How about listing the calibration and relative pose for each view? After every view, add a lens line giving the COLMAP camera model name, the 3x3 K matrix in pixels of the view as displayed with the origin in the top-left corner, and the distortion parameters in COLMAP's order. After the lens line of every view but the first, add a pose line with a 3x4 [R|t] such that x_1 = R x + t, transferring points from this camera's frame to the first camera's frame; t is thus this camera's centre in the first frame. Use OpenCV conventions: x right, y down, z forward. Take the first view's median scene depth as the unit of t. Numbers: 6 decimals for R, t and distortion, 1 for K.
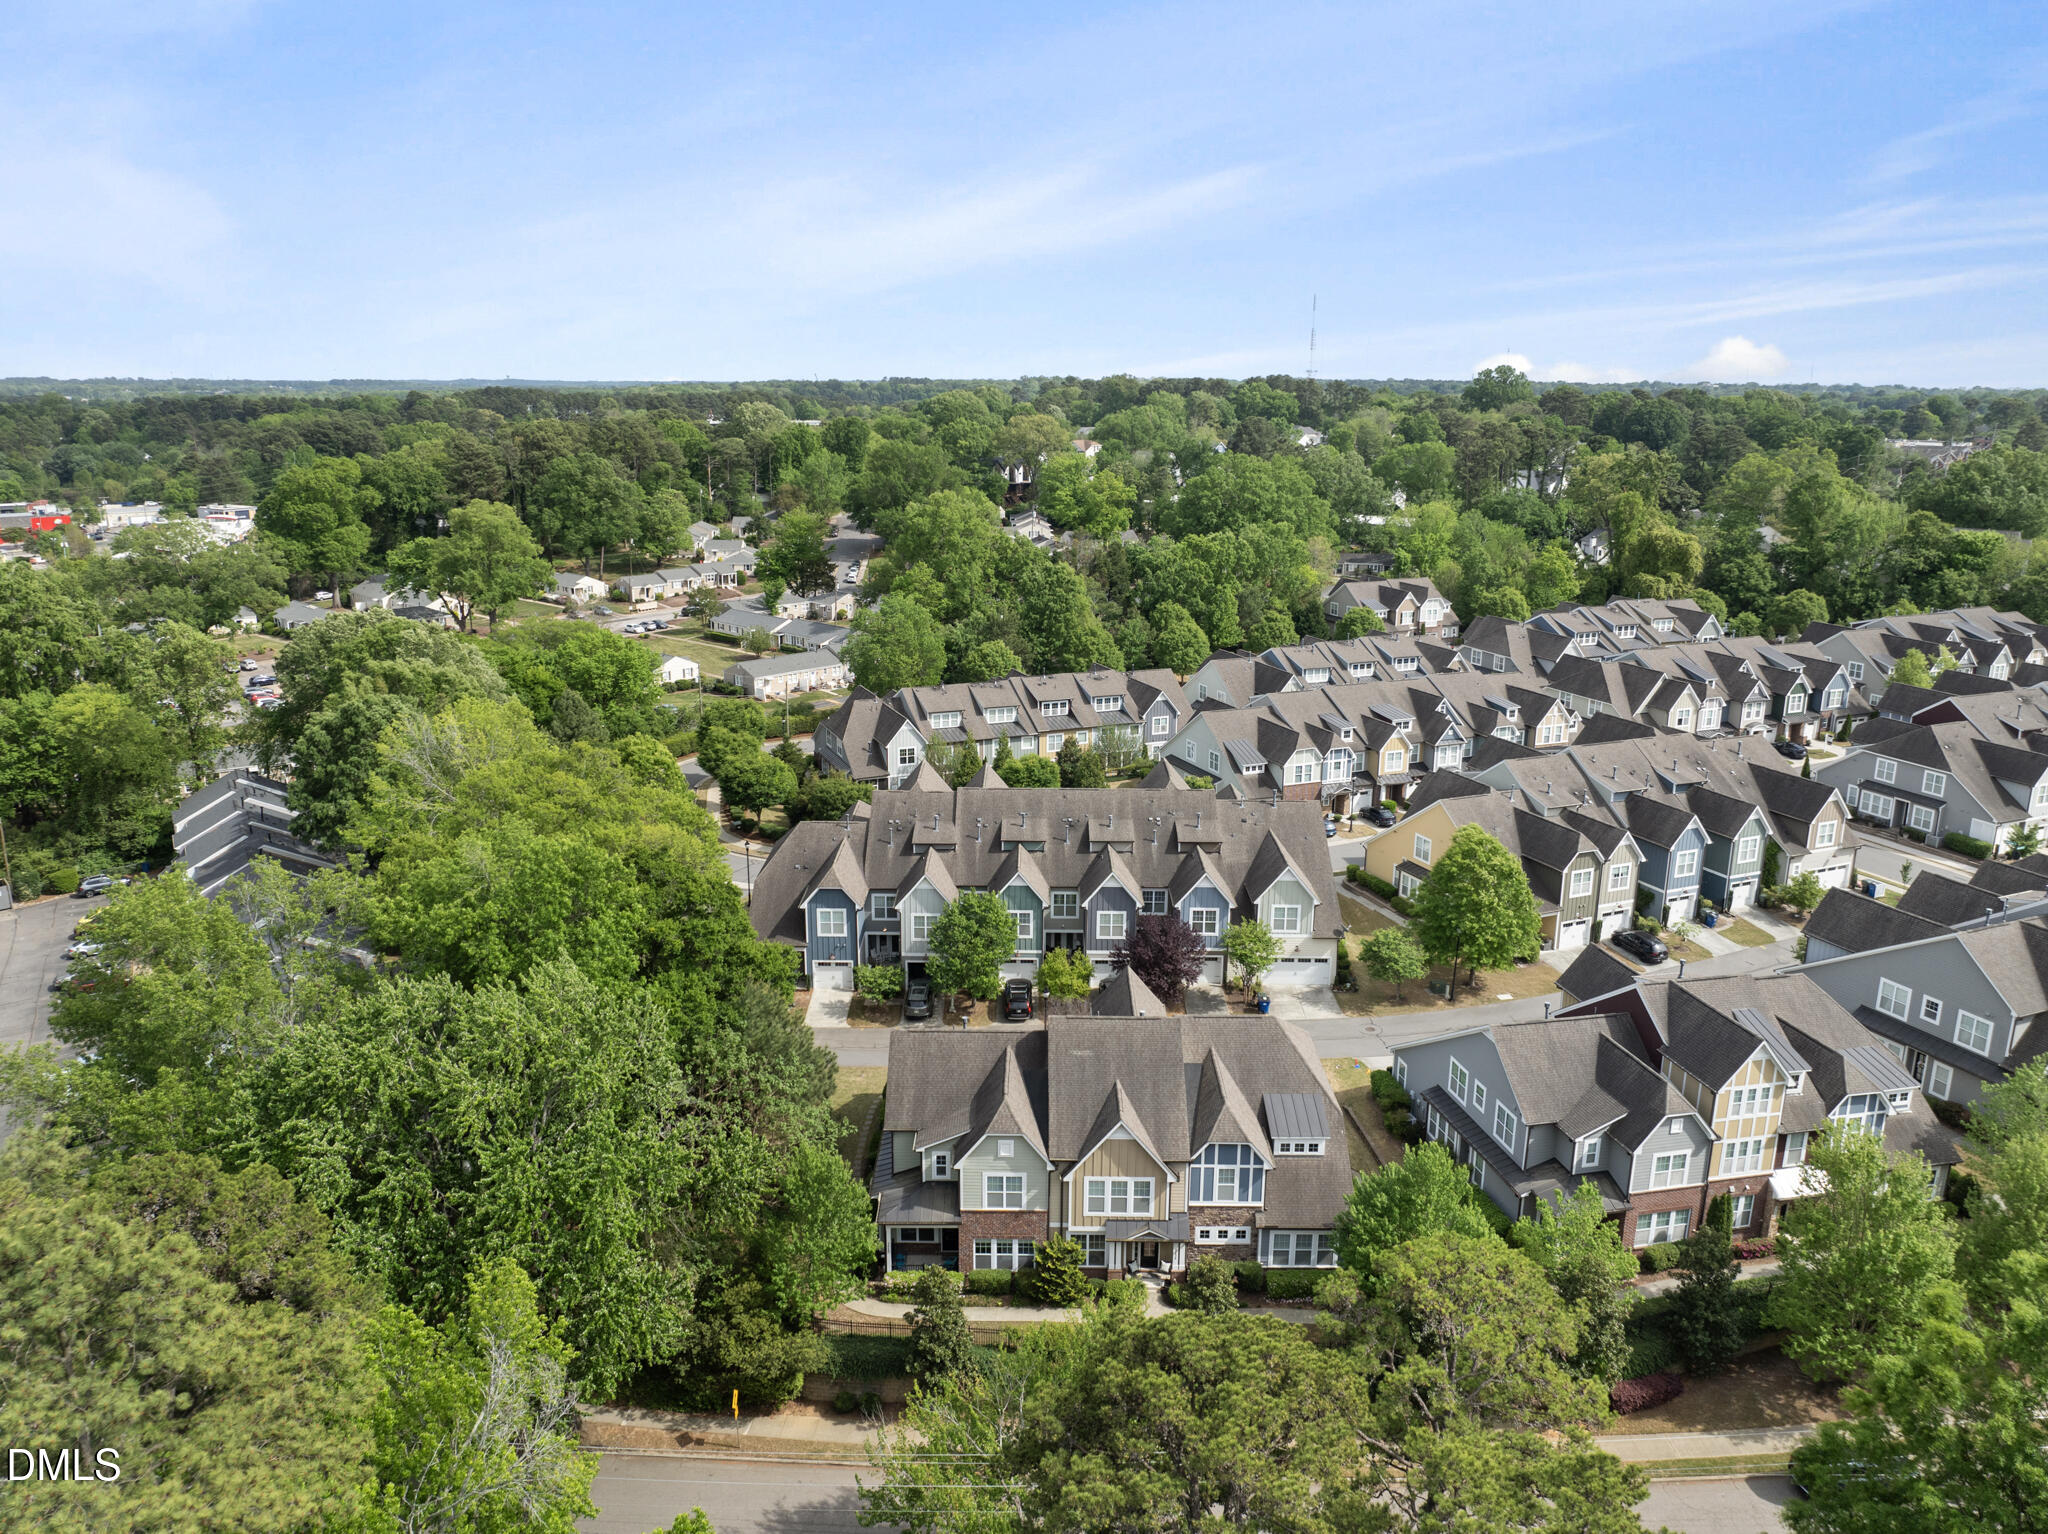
lens RADIAL K [[1448.8, 0, 1016.5], [0, 1448.8, 771.1], [0, 0, 1]] dist [-0.042700, 0.006030]
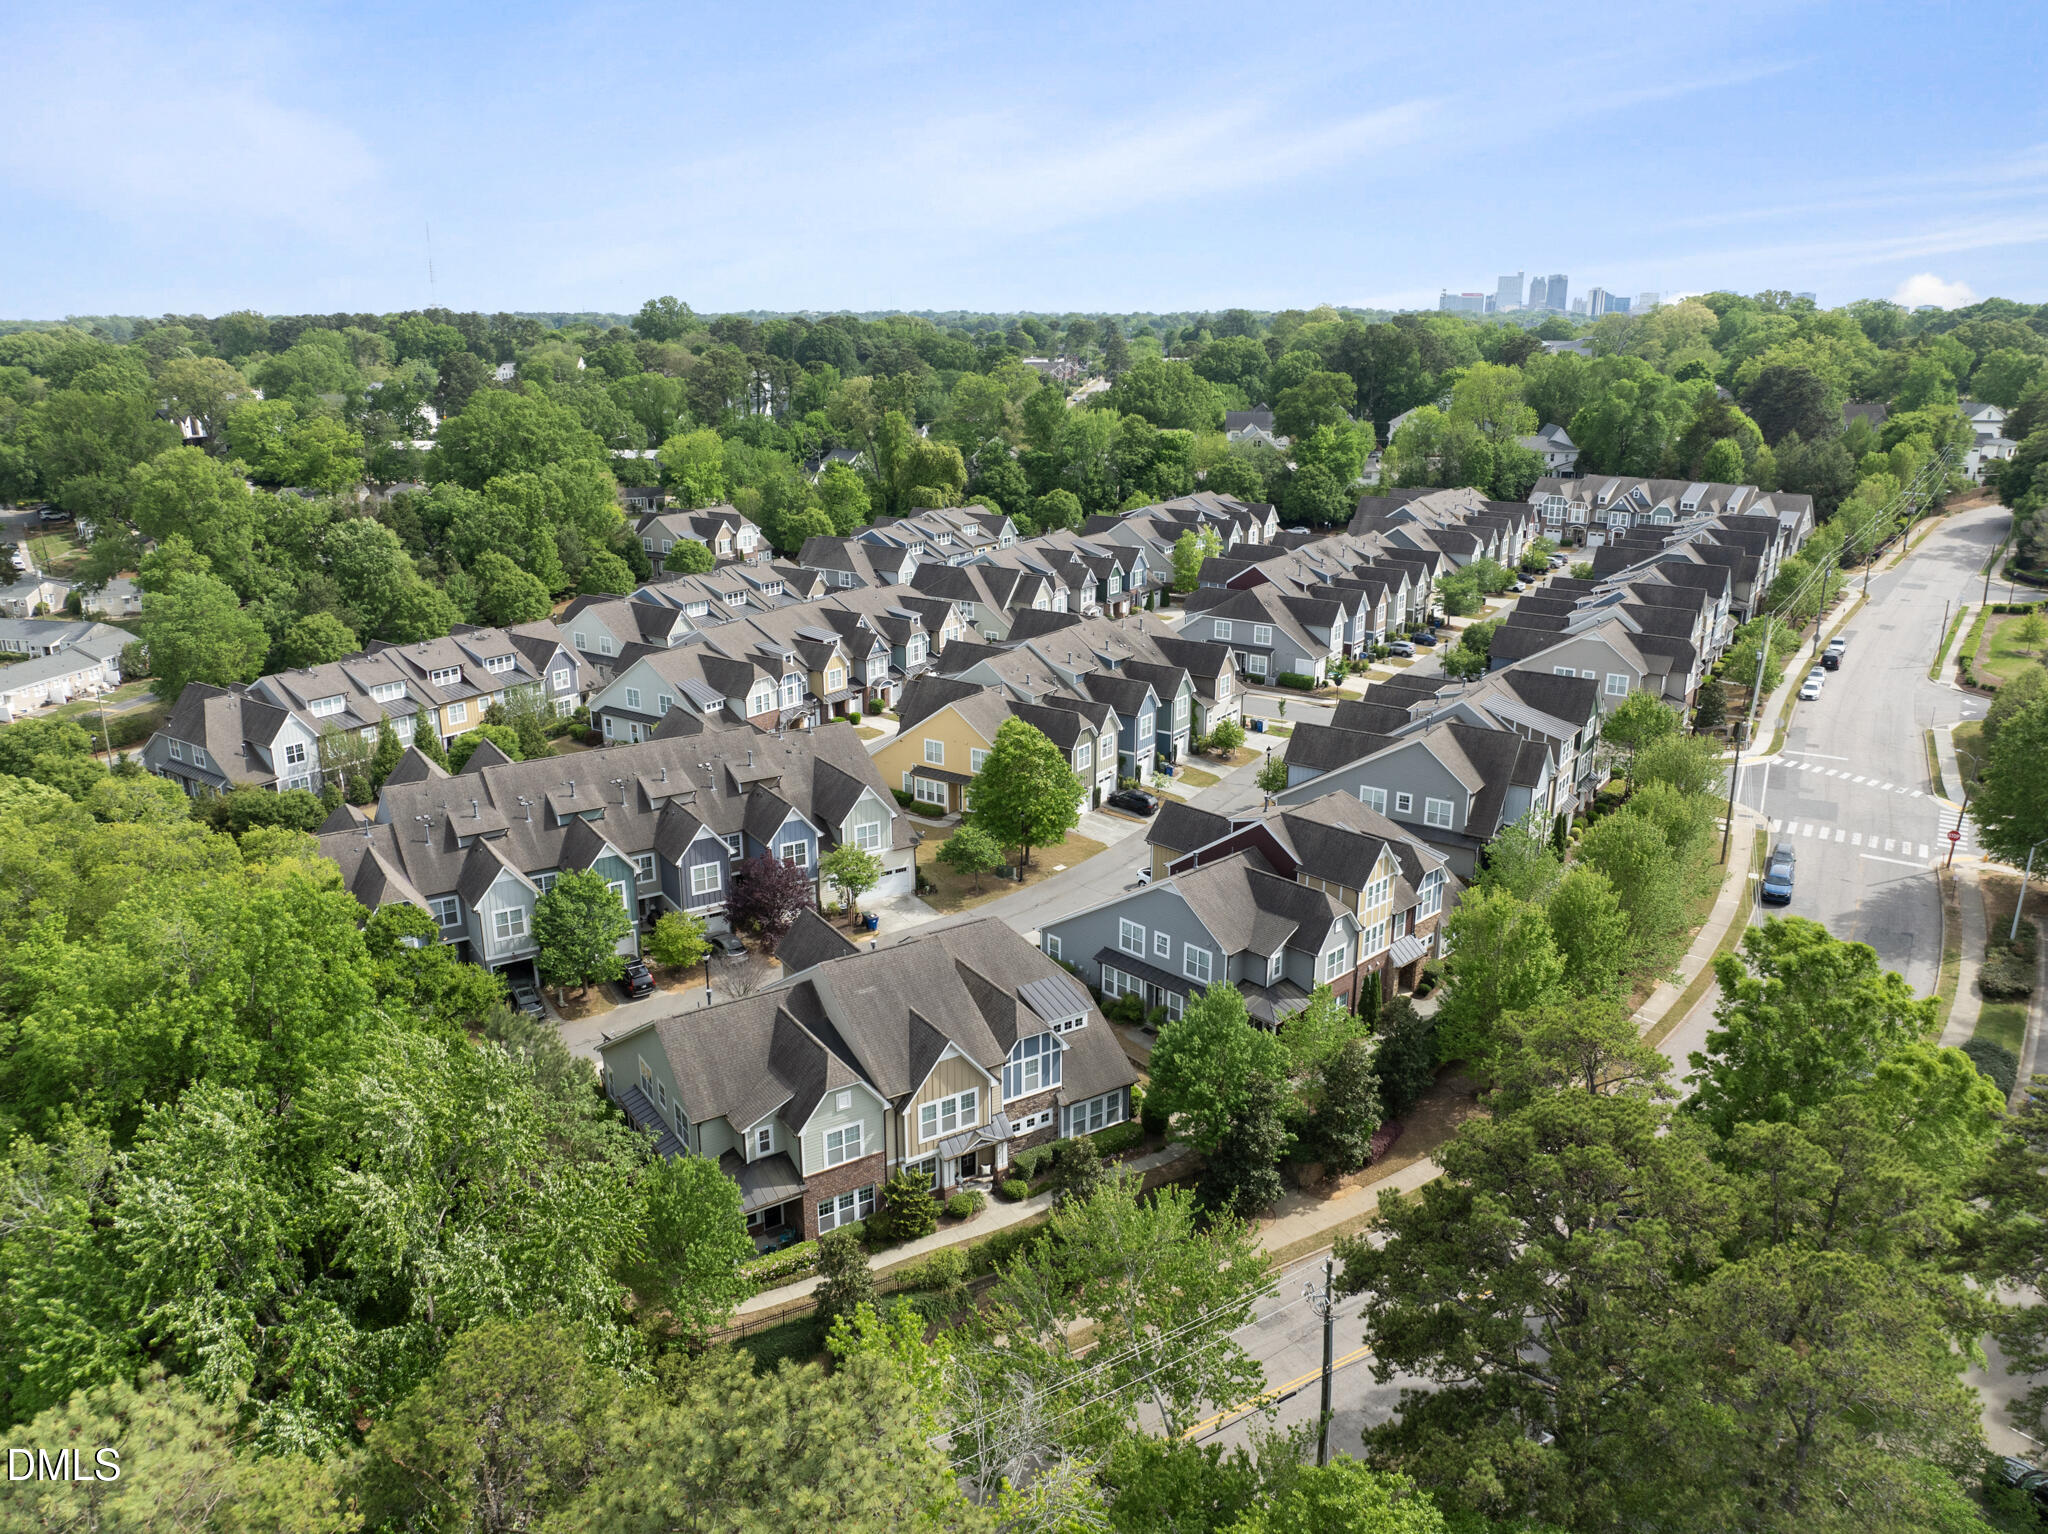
lens RADIAL K [[1448.8, 0, 1016.6], [0, 1448.8, 765.1], [0, 0, 1]] dist [-0.042700, 0.006030]
pose [[0.835304, -0.166293, 0.524036, -0.196966], [0.145315, 0.986042, 0.081272, -0.012515], [-0.530236, 0.008264, 0.847810, 0.056396]]
